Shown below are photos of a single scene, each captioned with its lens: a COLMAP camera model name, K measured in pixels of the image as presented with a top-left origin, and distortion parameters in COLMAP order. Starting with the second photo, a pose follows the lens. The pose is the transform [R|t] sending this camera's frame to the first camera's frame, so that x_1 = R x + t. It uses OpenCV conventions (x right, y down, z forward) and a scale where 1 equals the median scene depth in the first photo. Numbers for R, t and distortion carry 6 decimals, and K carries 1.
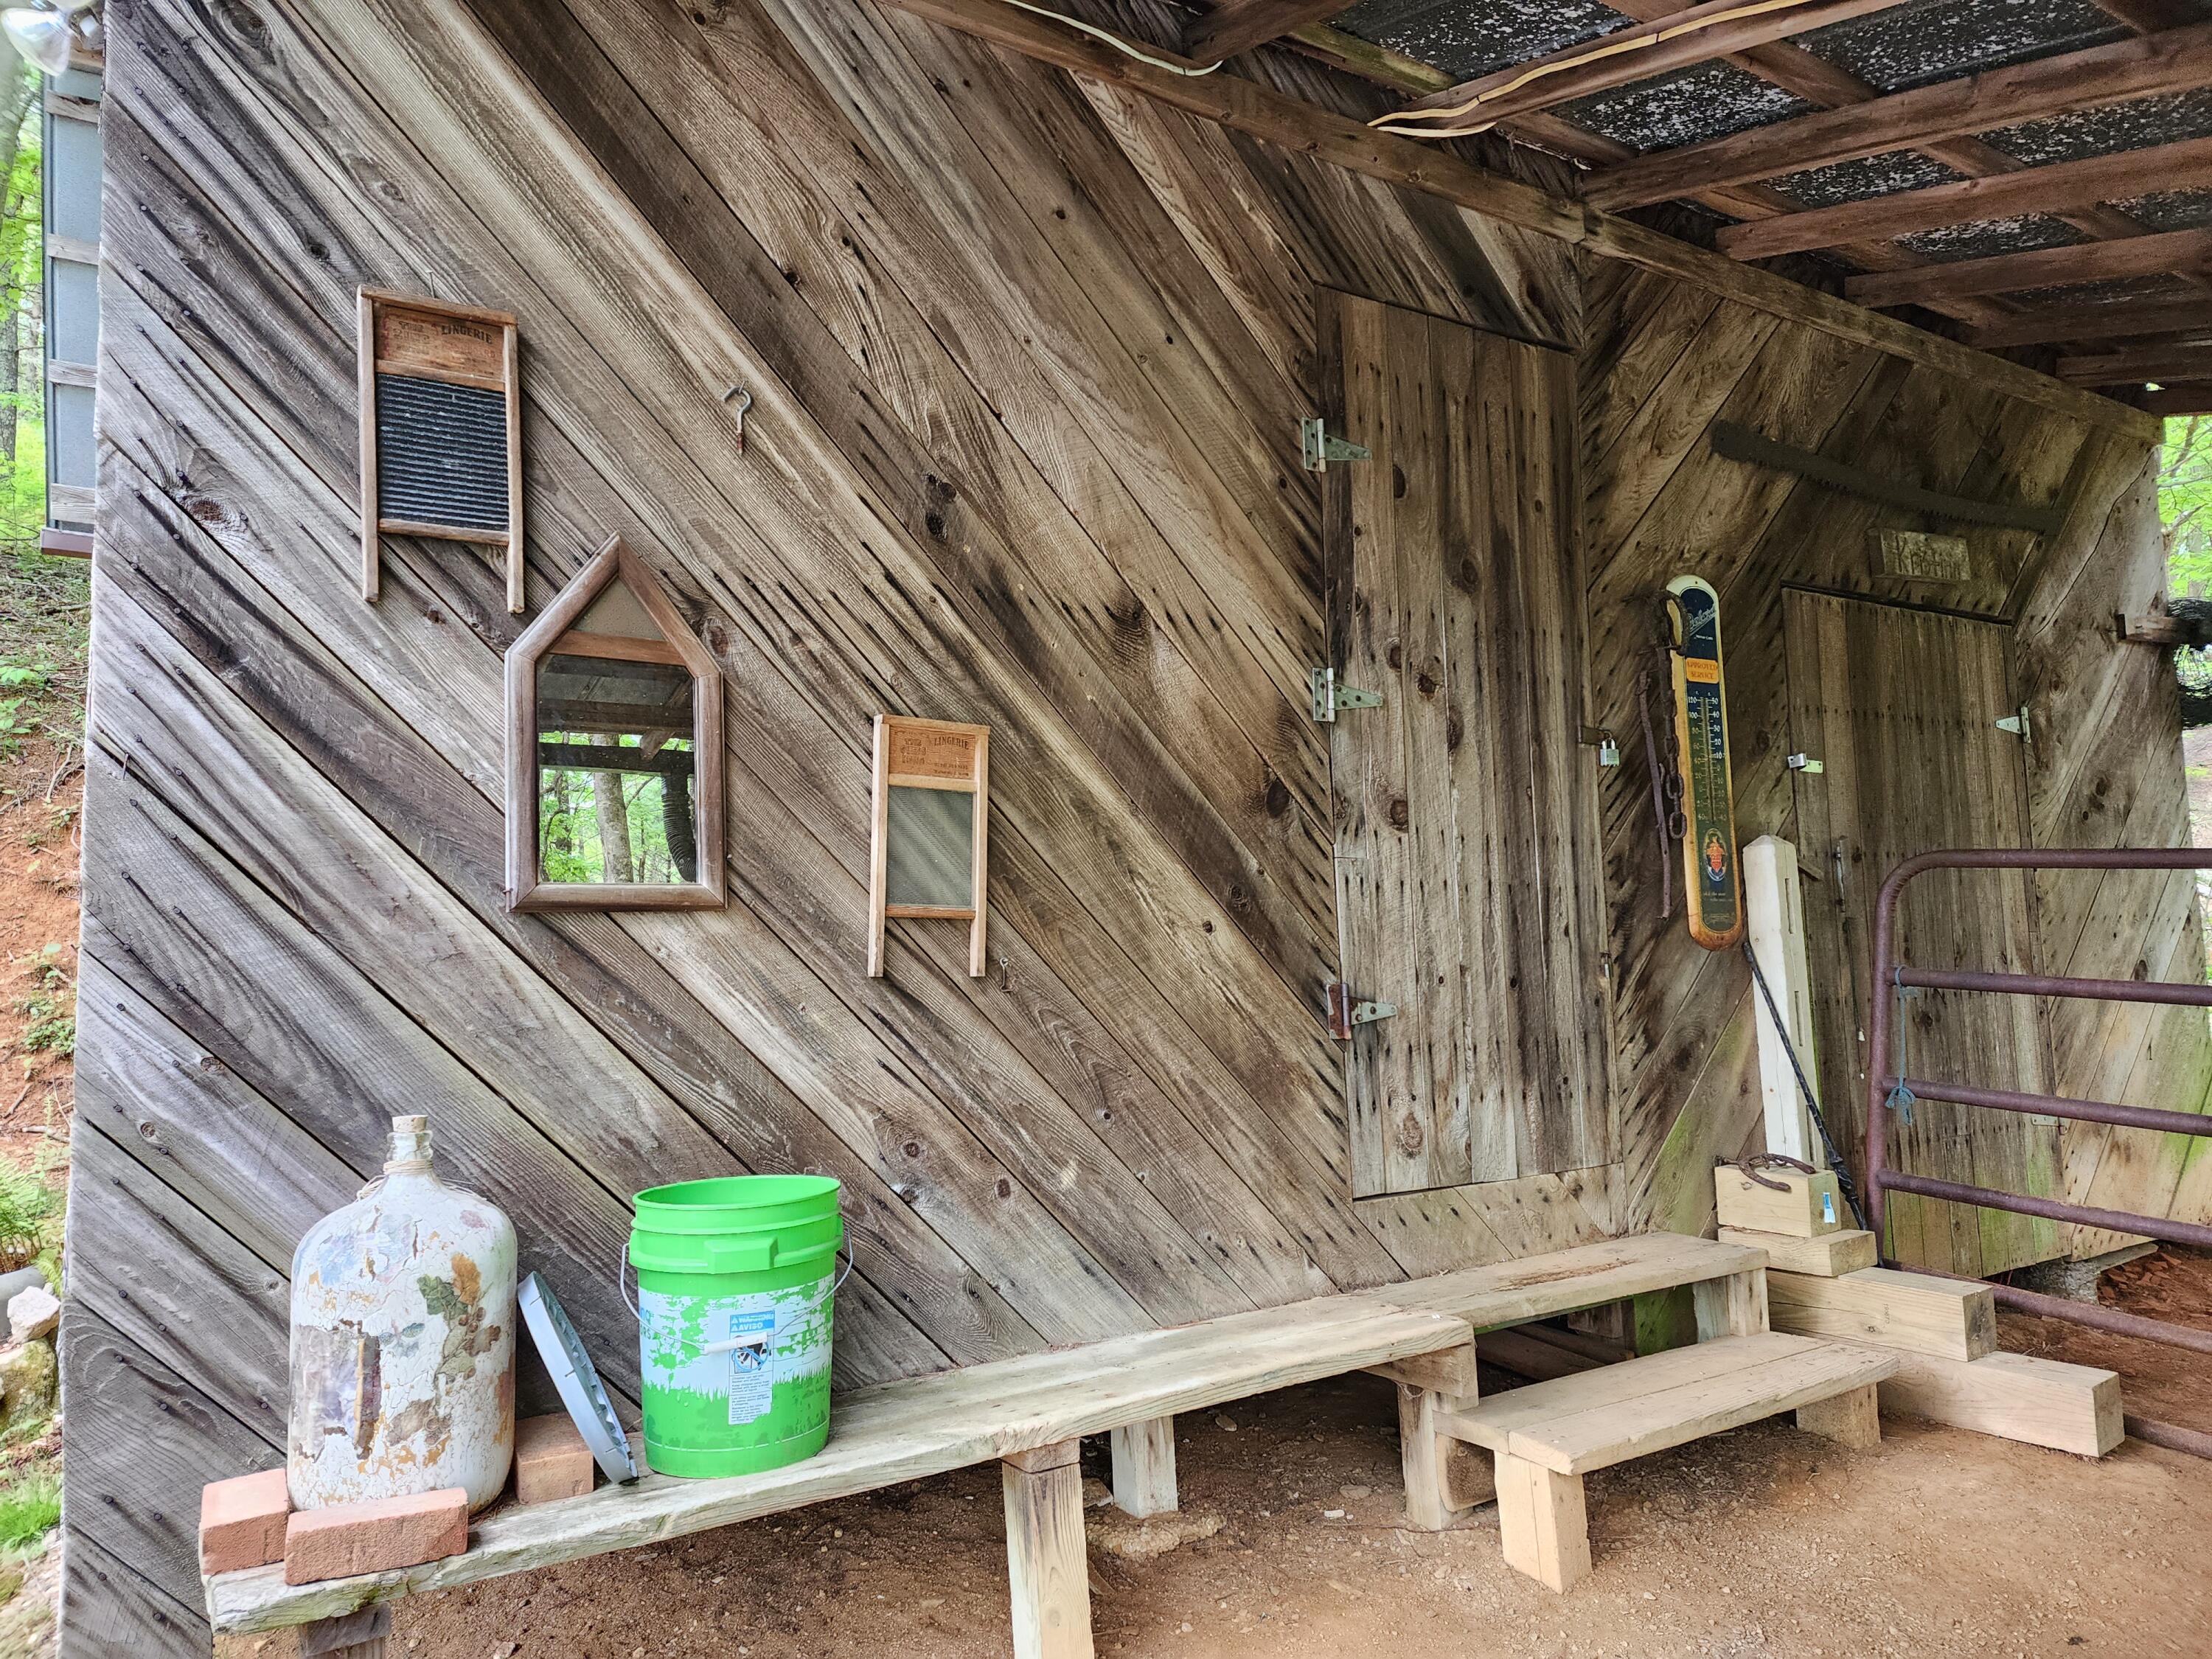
lens RADIAL K [[1481.6, 0, 1105.7], [0, 1481.6, 844.1], [0, 0, 1]] dist [0.083676, -0.069303]
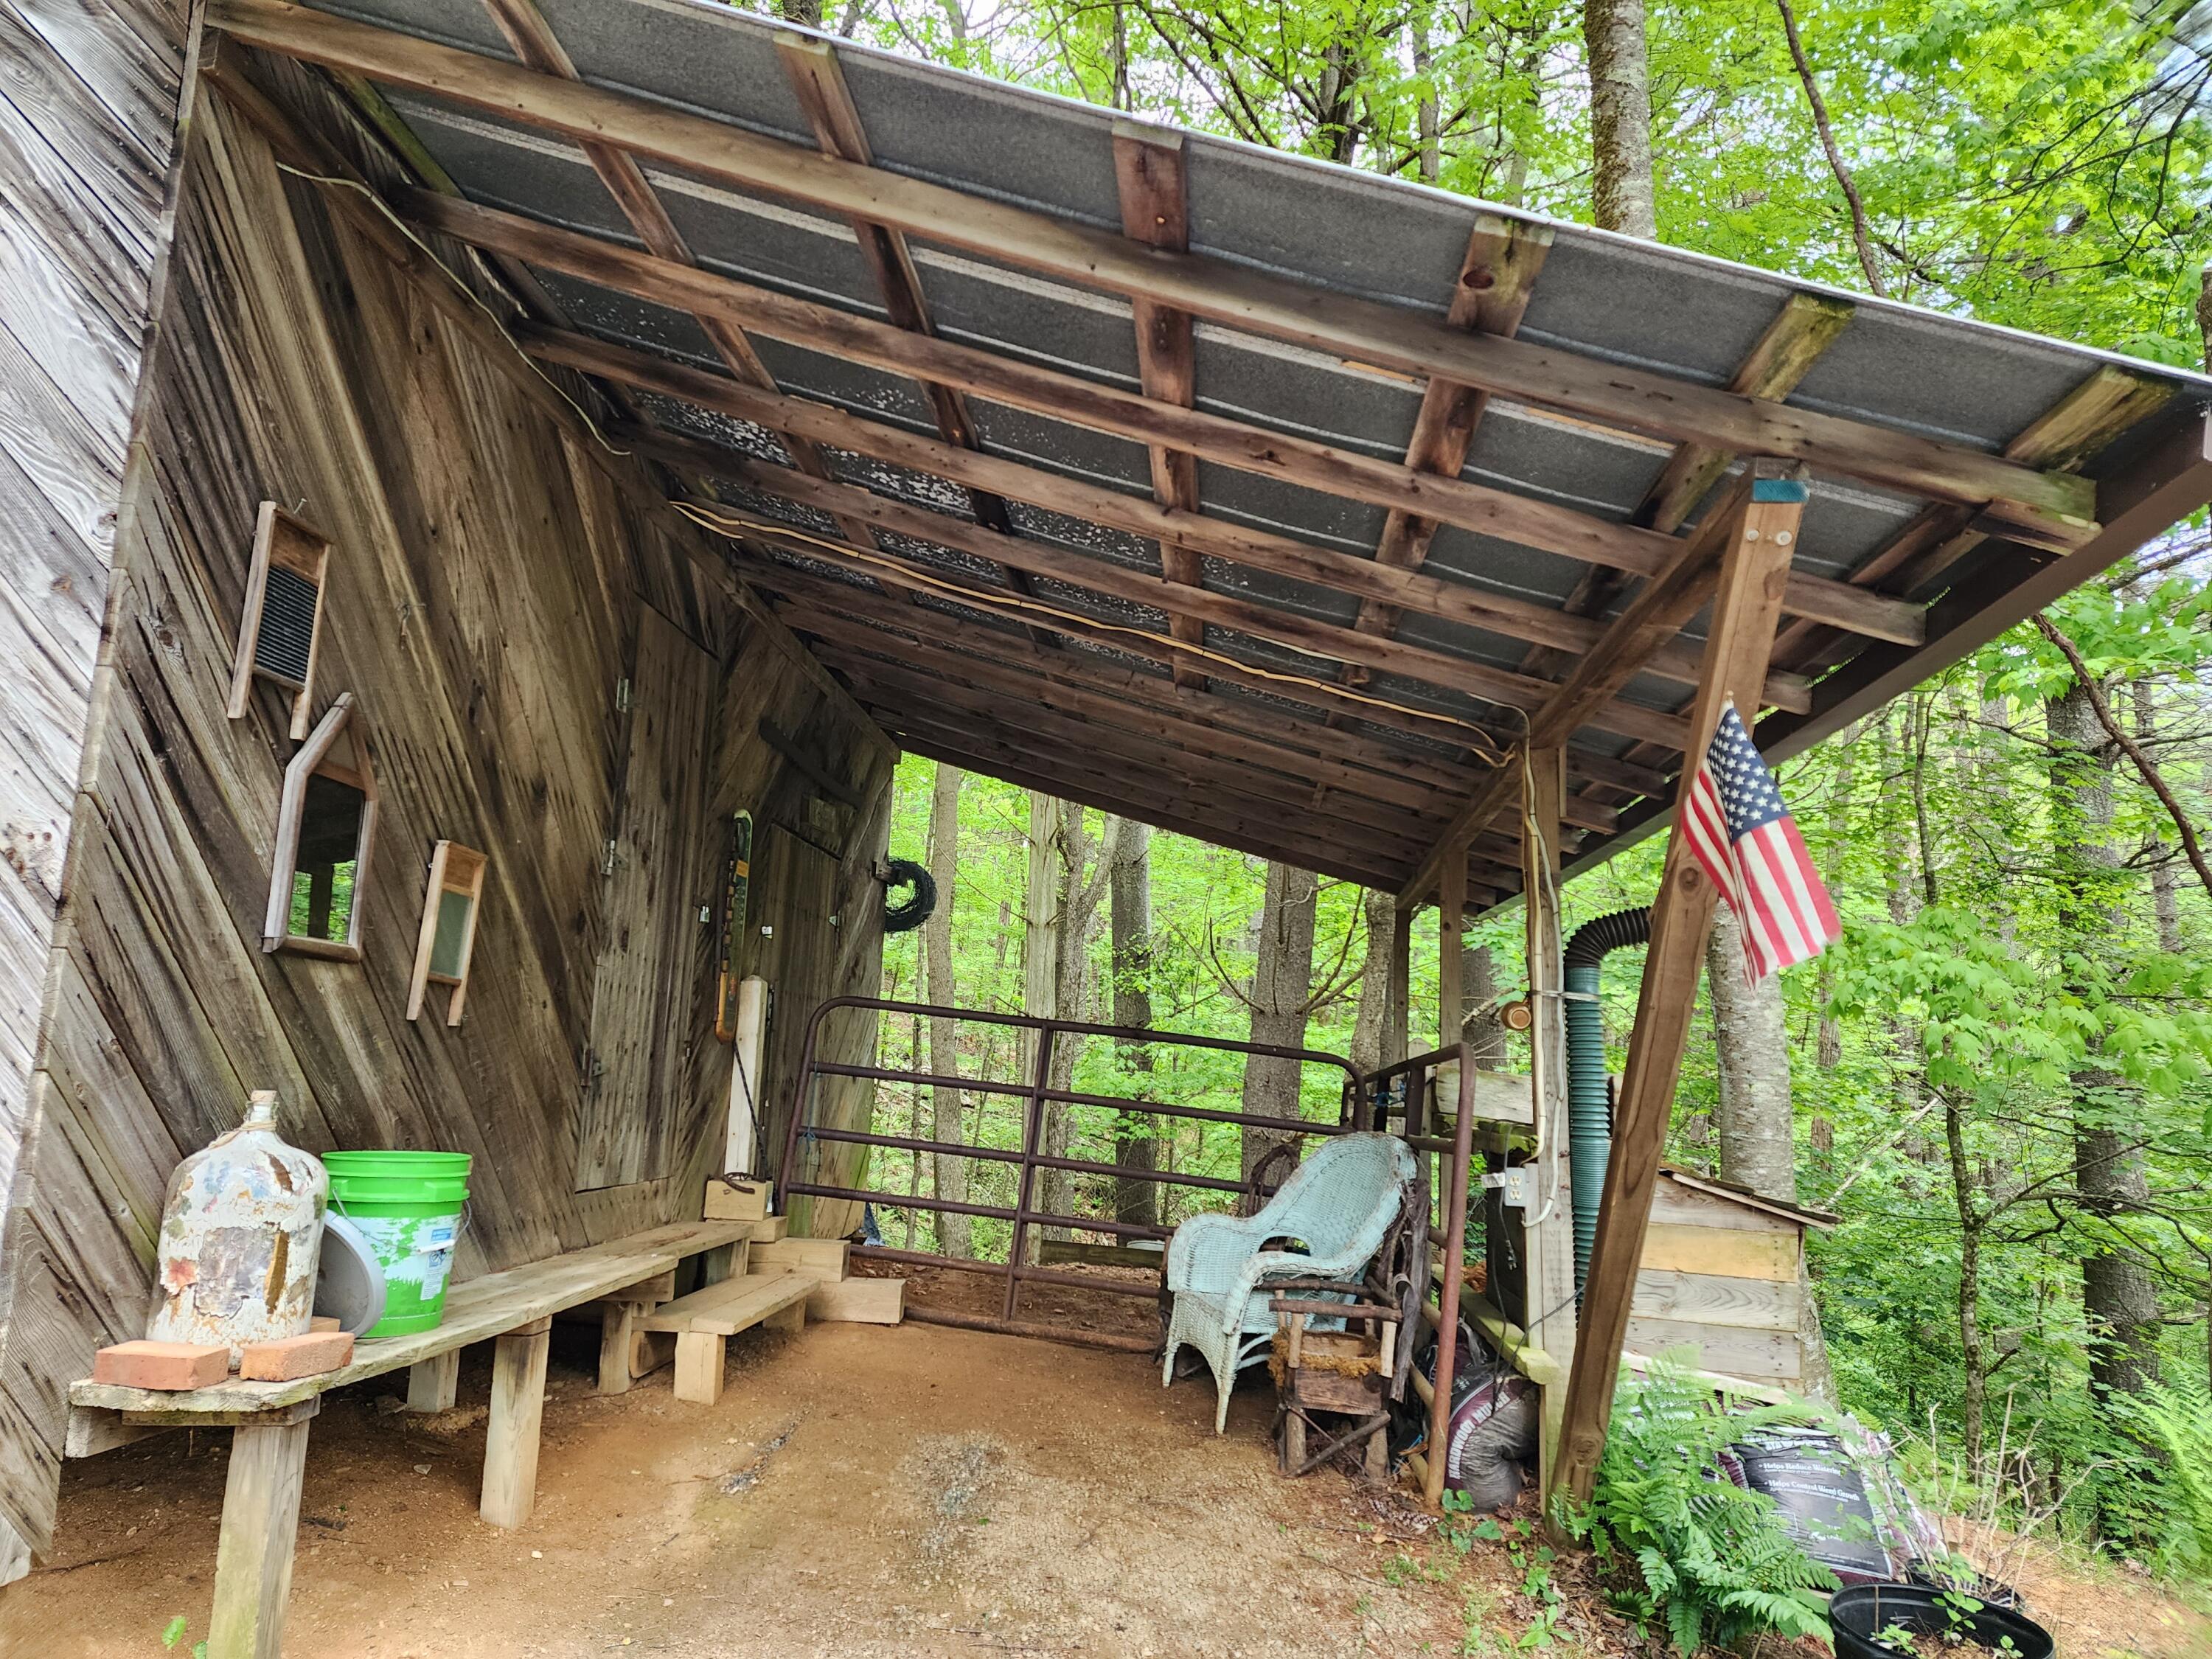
lens RADIAL K [[1481.6, 0, 1102.4], [0, 1481.6, 830.7], [0, 0, 1]] dist [0.083676, -0.069303]
pose [[0.600319, 0.189812, 0.776910, -0.928722], [-0.128612, 0.981697, -0.140466, 0.028330], [-0.789352, -0.015596, 0.613743, -0.424565]]
